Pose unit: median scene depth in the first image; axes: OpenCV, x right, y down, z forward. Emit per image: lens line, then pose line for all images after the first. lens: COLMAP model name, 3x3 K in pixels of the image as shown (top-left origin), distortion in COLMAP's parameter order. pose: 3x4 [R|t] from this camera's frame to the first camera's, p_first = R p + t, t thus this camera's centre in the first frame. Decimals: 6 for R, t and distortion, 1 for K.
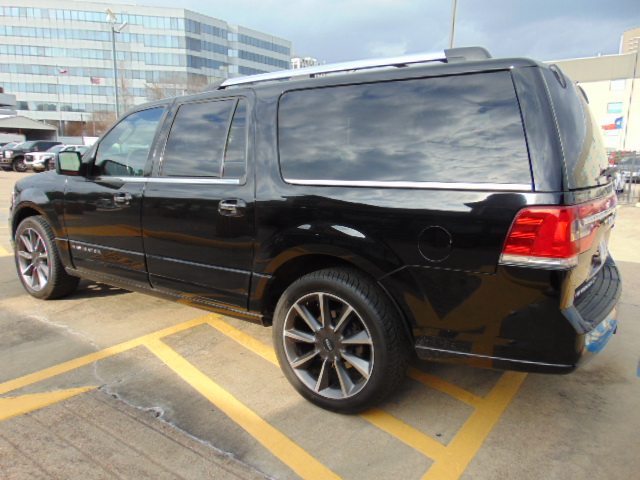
lens RADIAL K [[476.3, 0, 314.5], [0, 476.3, 239.7], [0, 0, 1]] dist [-0.002093, 0.024231]
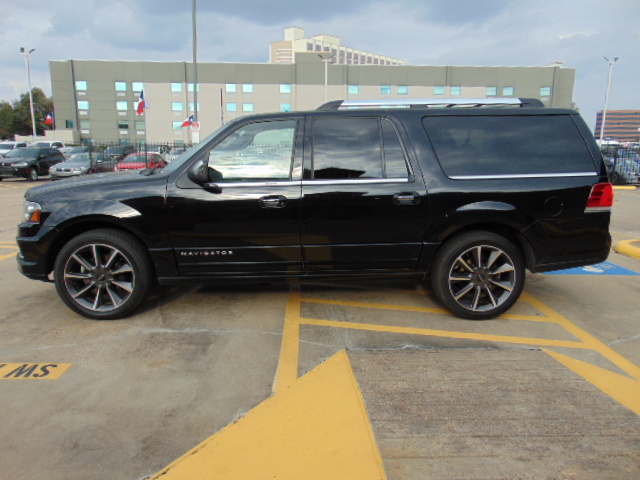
lens RADIAL K [[476.3, 0, 314.5], [0, 476.3, 237.1], [0, 0, 1]] dist [-0.002093, 0.024231]
pose [[0.797911, -0.120052, 0.590700, -1.166111], [0.113247, 0.992372, 0.048713, -0.050700], [-0.592042, 0.028027, 0.805420, 0.033100]]
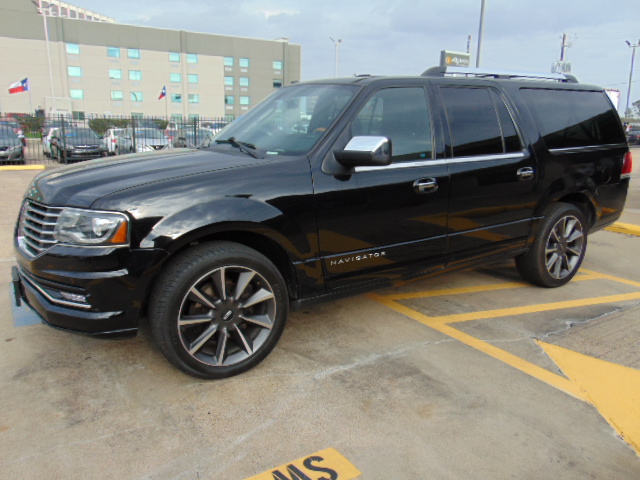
lens RADIAL K [[501.7, 0, 321.5], [0, 501.7, 243.5], [0, 0, 1]] dist [-0.009307, 0.017472]
pose [[0.366048, -0.227094, 0.902462, -1.622235], [0.160626, 0.970631, 0.179096, -0.212040], [-0.916629, 0.079401, 0.391775, 0.939932]]
